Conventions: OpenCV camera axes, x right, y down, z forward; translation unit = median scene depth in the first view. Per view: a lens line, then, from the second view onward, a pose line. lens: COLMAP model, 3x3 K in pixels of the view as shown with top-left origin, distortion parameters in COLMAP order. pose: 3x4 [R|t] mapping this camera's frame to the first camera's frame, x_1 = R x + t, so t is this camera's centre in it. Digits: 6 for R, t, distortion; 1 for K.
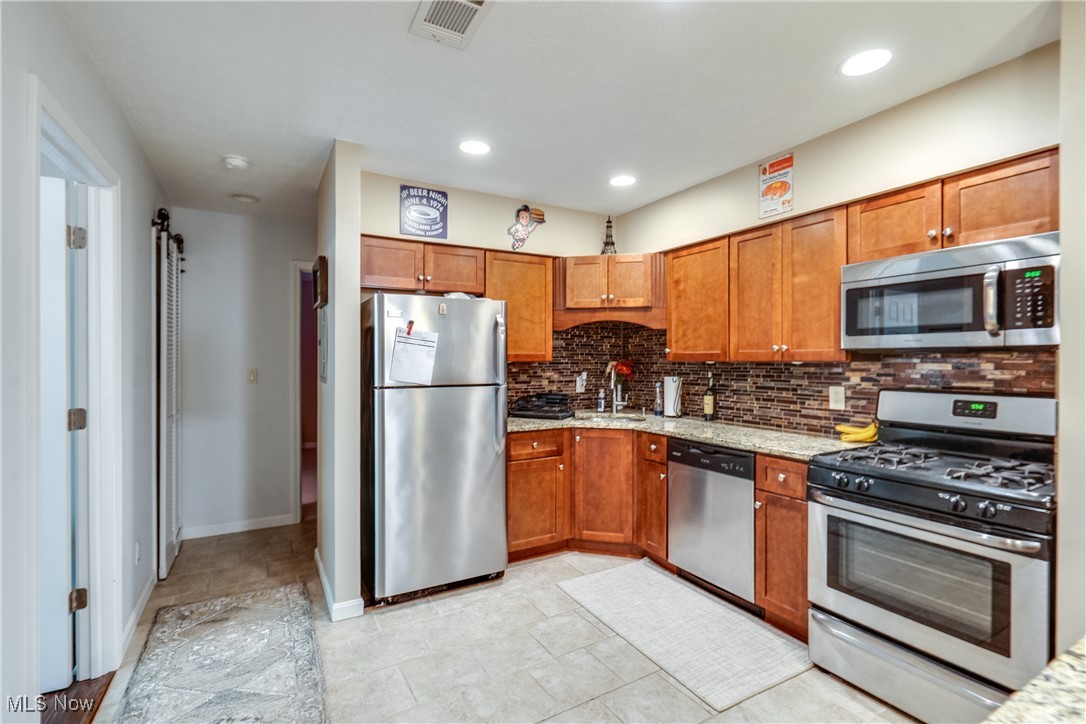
lens RADIAL K [[497.6, 0, 547.5], [0, 497.6, 361.0], [0, 0, 1]] dist [-0.003747, 0.002502]
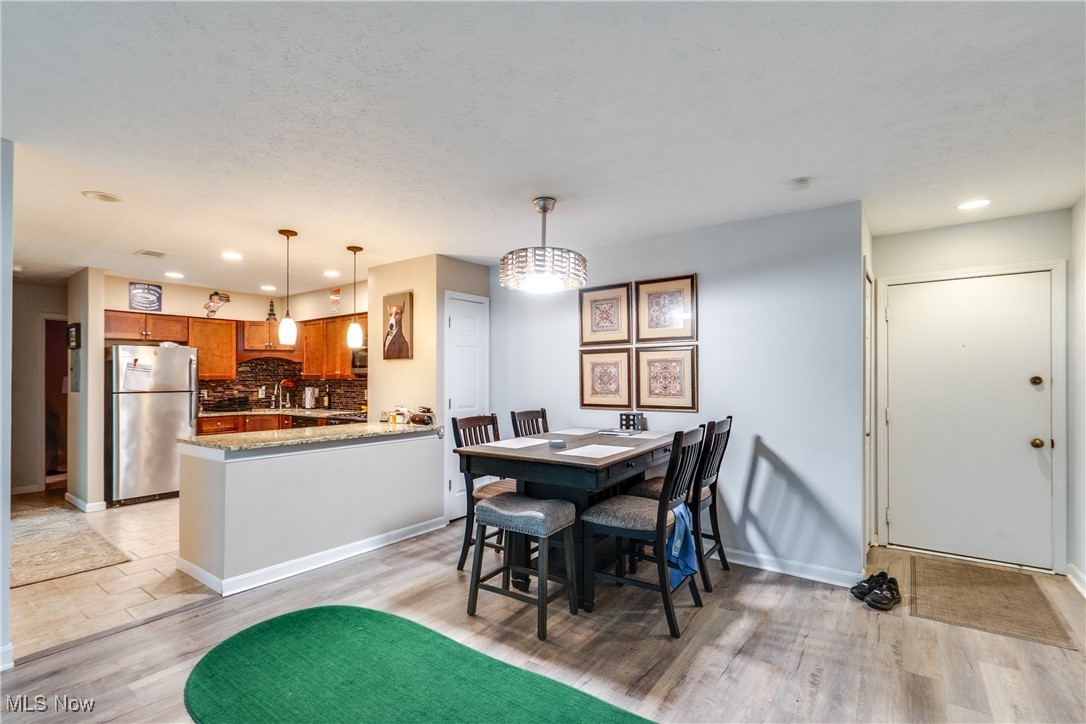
lens RADIAL K [[497.6, 0, 543.7], [0, 497.6, 377.2], [0, 0, 1]] dist [-0.003747, 0.002502]
pose [[0.920281, -0.002818, 0.391249, 0.434013], [0.005342, 0.999971, -0.005361, 0.010479], [-0.391223, 0.007024, 0.920269, -1.414945]]
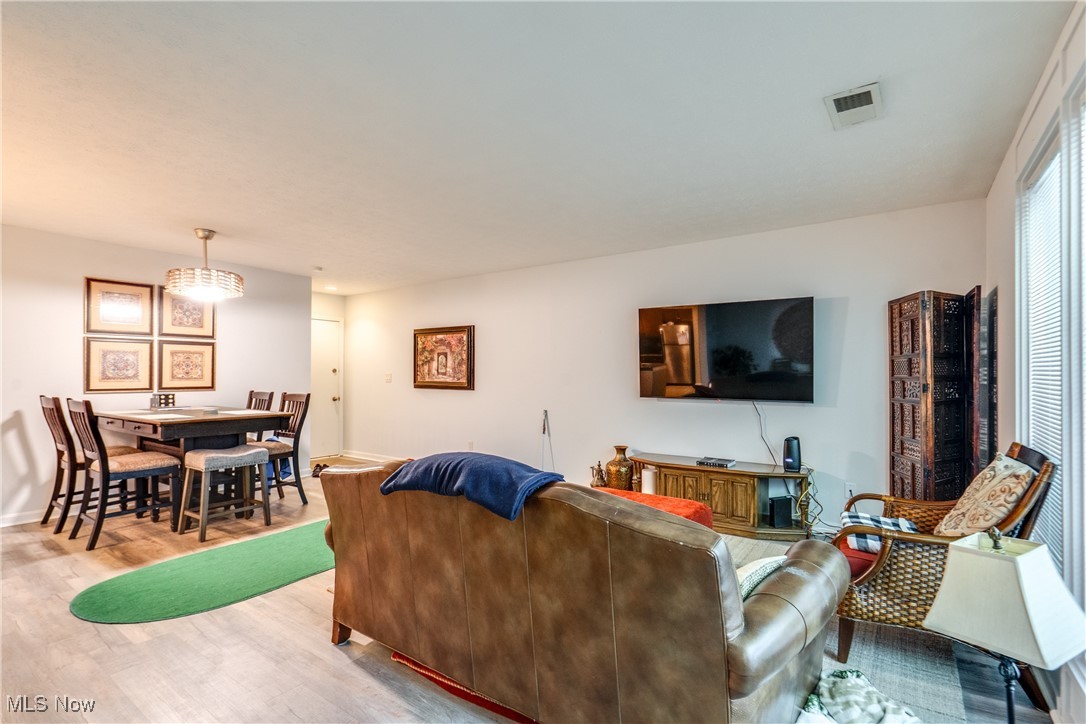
lens RADIAL K [[497.6, 0, 546.6], [0, 497.6, 371.9], [0, 0, 1]] dist [-0.003747, 0.002502]
pose [[-0.411692, 0.005484, 0.911306, -0.922166], [0.001280, 0.999984, -0.005439, 0.042168], [-0.911322, -0.001073, -0.411693, -0.703214]]
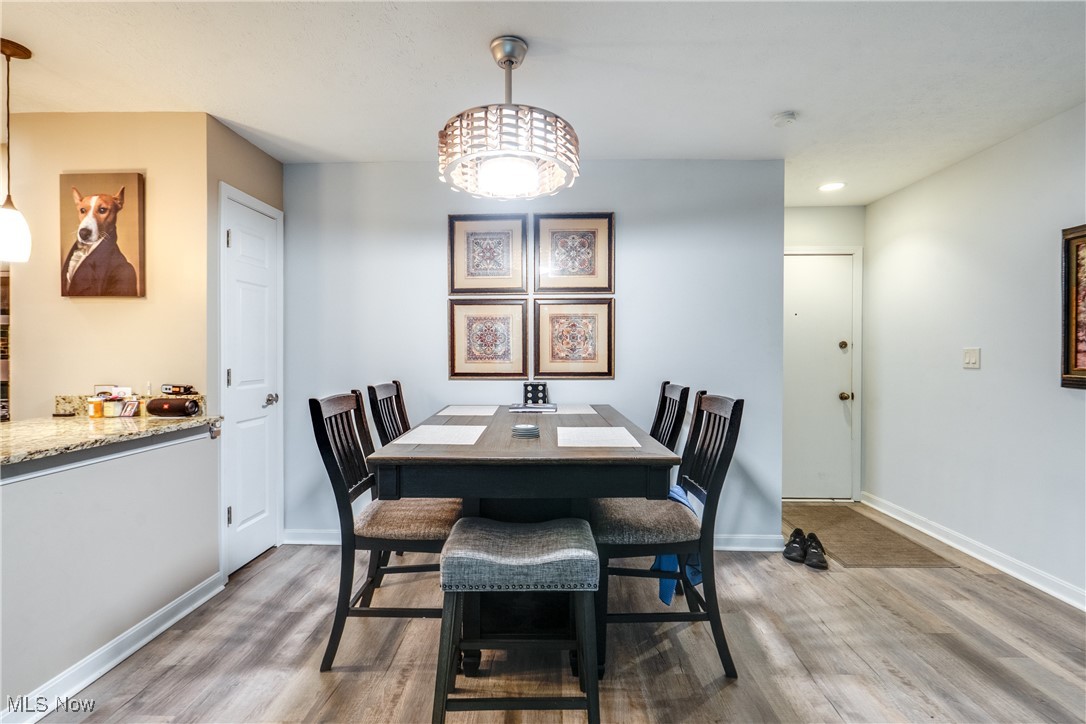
lens RADIAL K [[497.6, 0, 543.3], [0, 497.6, 356.8], [0, 0, 1]] dist [-0.003747, 0.002502]
pose [[0.533328, -0.007350, 0.845877, 0.301517], [0.002374, 0.999971, 0.007192, 0.042245], [-0.845905, -0.001828, 0.533330, -0.800123]]
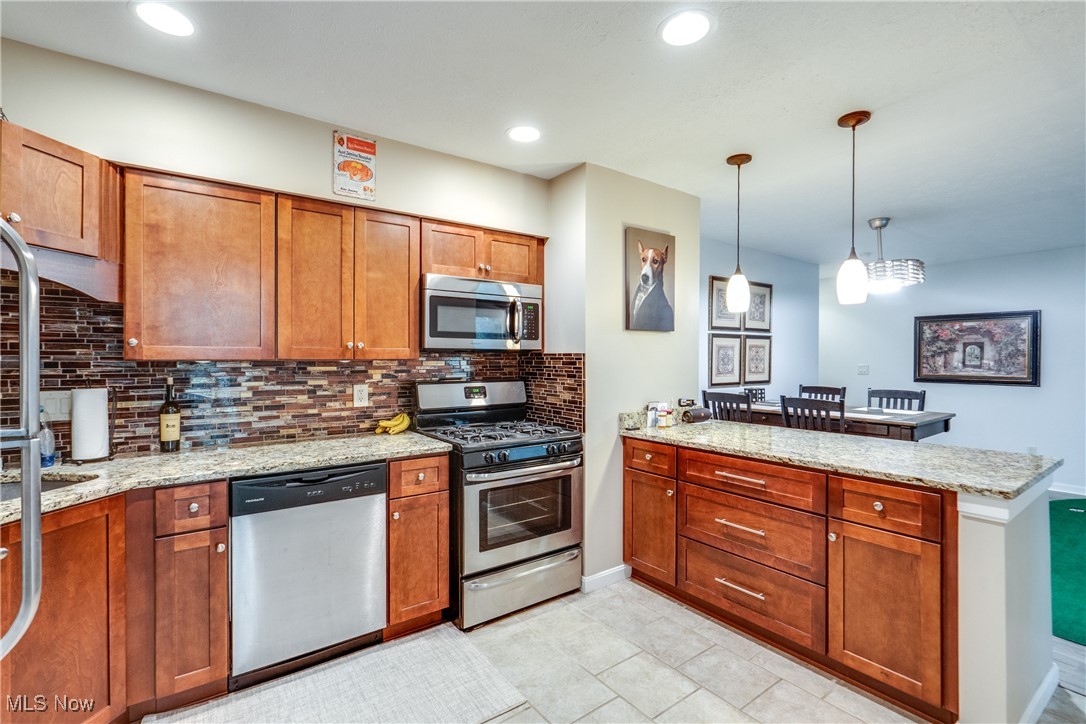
lens RADIAL K [[497.6, 0, 536.2], [0, 497.6, 360.5], [0, 0, 1]] dist [-0.003747, 0.002502]
pose [[-0.088321, -0.005199, 0.996079, -0.458590], [0.002124, 0.999983, 0.005408, -0.002253], [-0.996090, 0.002594, -0.088308, 0.730462]]
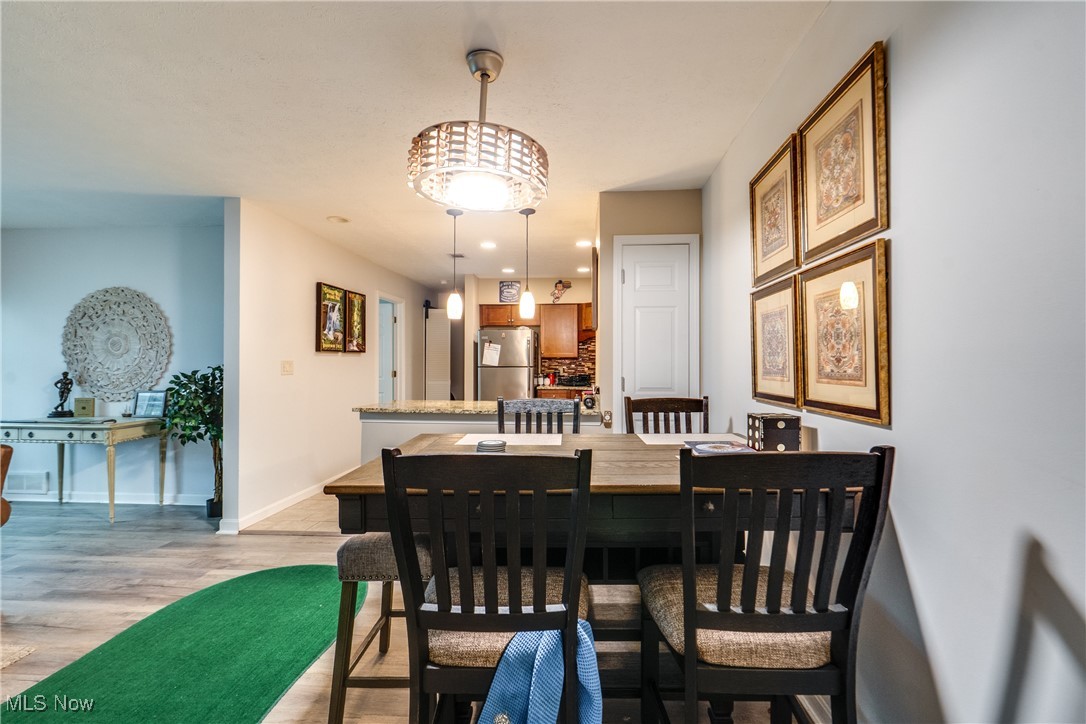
lens RADIAL K [[497.6, 0, 550.1], [0, 497.6, 363.7], [0, 0, 1]] dist [-0.003747, 0.002502]
pose [[0.831381, 0.002070, -0.555699, 1.347740], [-0.004206, 0.999988, -0.002567, 0.041677], [0.555687, 0.004471, 0.831380, -0.916067]]
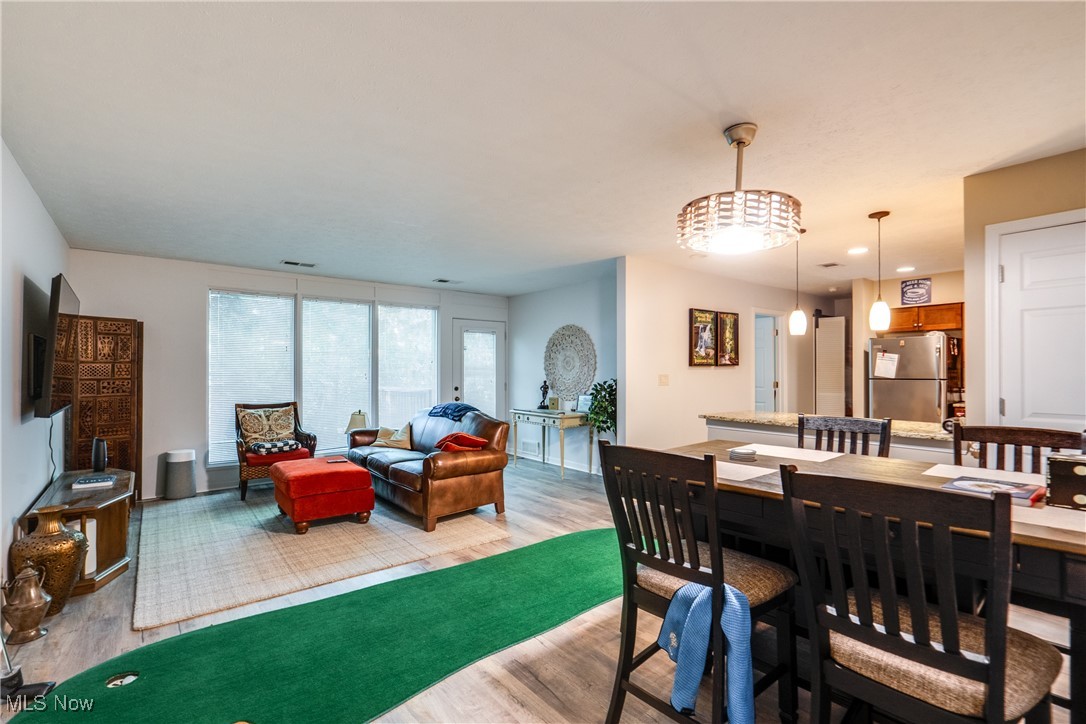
lens RADIAL K [[497.6, 0, 548.7], [0, 497.6, 373.2], [0, 0, 1]] dist [-0.003747, 0.002502]
pose [[0.154271, 0.007711, -0.987998, 1.678600], [-0.004375, 0.999965, 0.007121, 0.014273], [0.988019, 0.003224, 0.154299, -0.826966]]
